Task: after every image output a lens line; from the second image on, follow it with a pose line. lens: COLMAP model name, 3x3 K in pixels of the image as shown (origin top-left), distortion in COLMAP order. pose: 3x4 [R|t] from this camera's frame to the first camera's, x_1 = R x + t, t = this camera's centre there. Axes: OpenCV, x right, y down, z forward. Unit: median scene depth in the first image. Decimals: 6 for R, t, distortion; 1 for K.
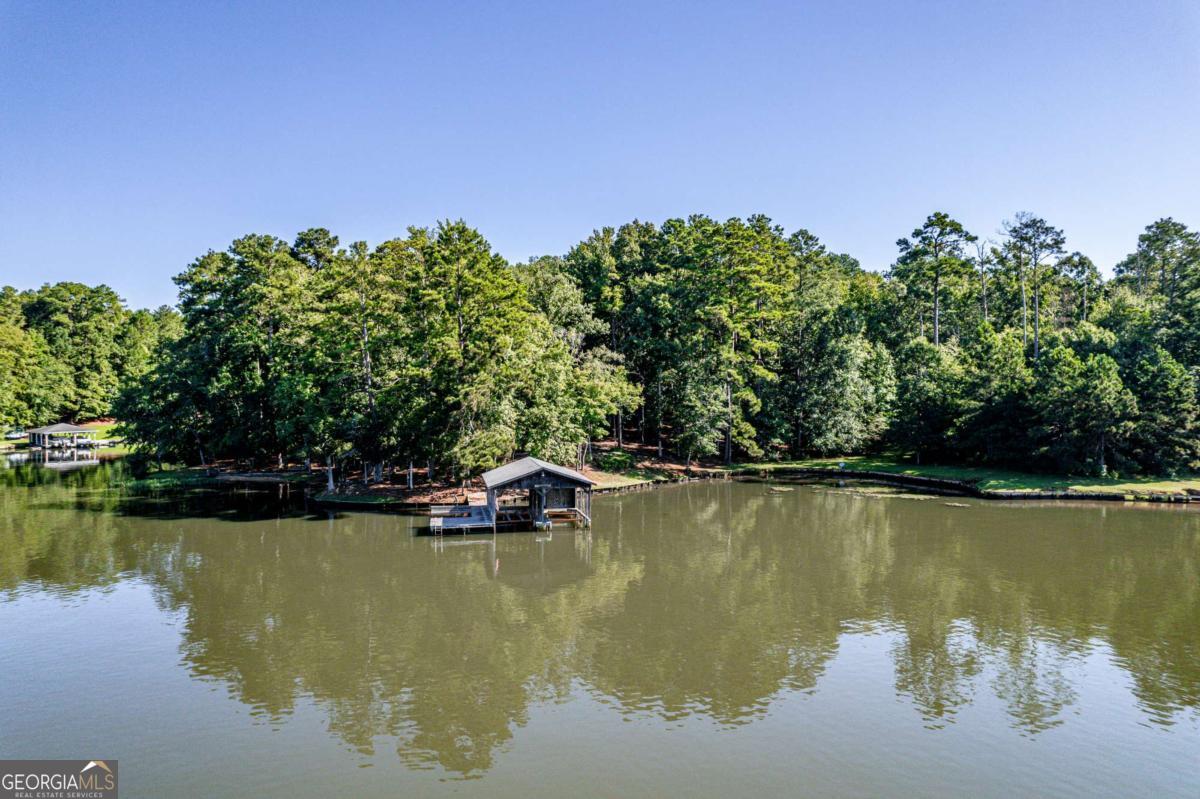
lens RADIAL K [[760.5, 0, 593.4], [0, 760.5, 396.8], [0, 0, 1]] dist [-0.067196, 0.055746]
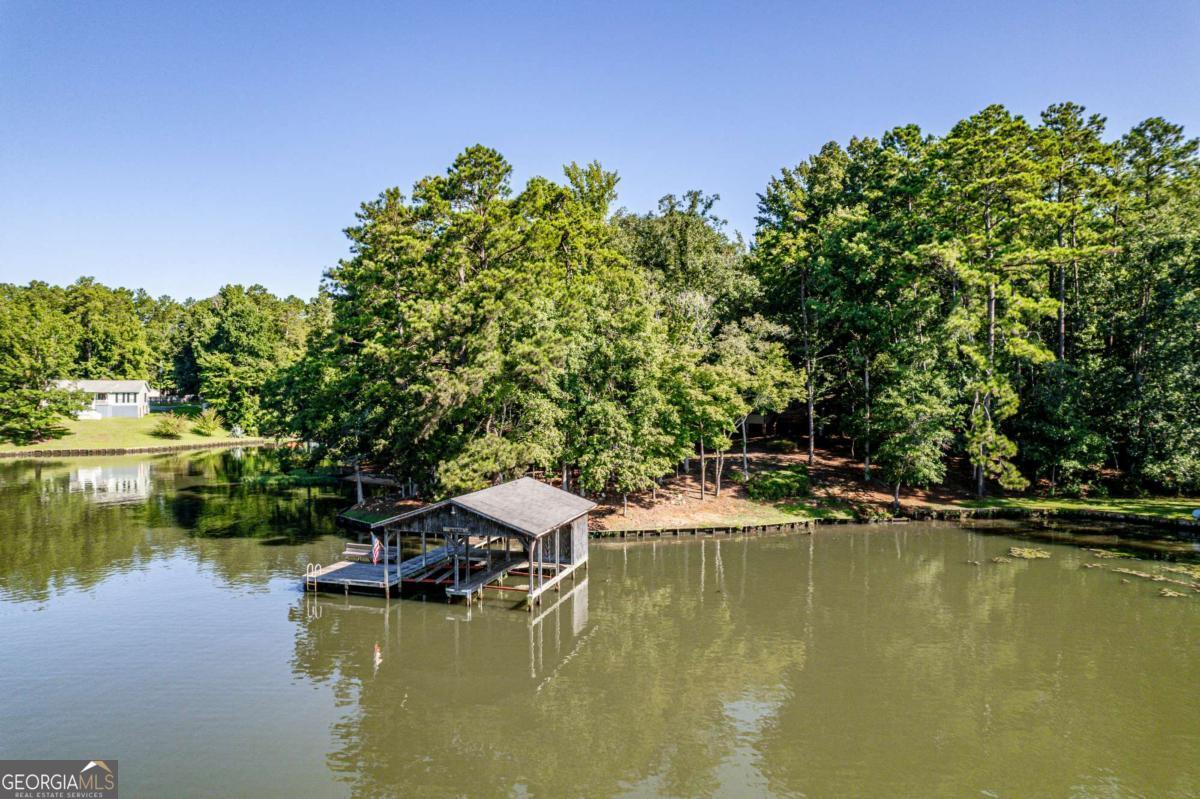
lens RADIAL K [[760.5, 0, 605.6], [0, 760.5, 397.5], [0, 0, 1]] dist [-0.067196, 0.055746]
pose [[0.890364, 0.007010, -0.455195, 0.195597], [-0.006415, 0.999975, 0.002851, 0.006010], [0.455204, 0.000381, 0.890387, 0.323396]]
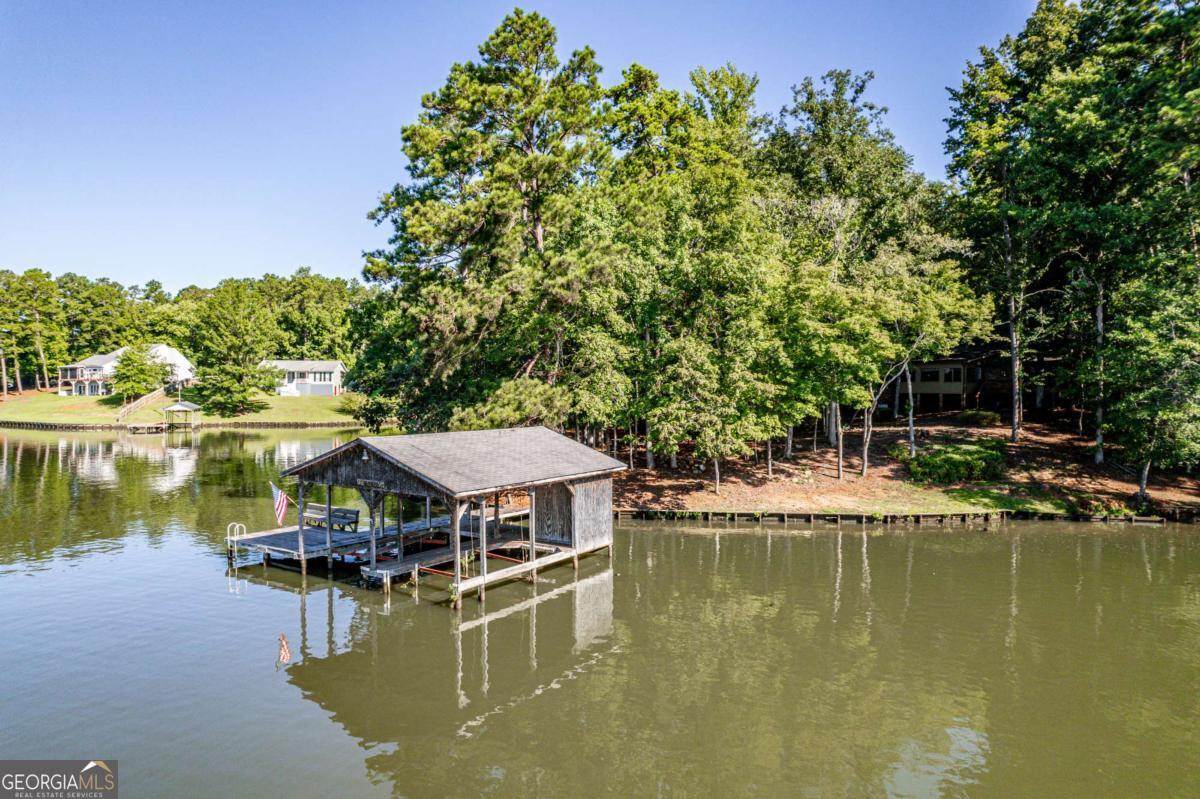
lens RADIAL K [[760.5, 0, 610.6], [0, 760.5, 400.6], [0, 0, 1]] dist [-0.067196, 0.055746]
pose [[0.721248, 0.016997, -0.692469, 0.198768], [-0.011070, 0.999854, 0.013011, 0.040314], [0.692589, -0.001719, 0.721331, 0.493150]]
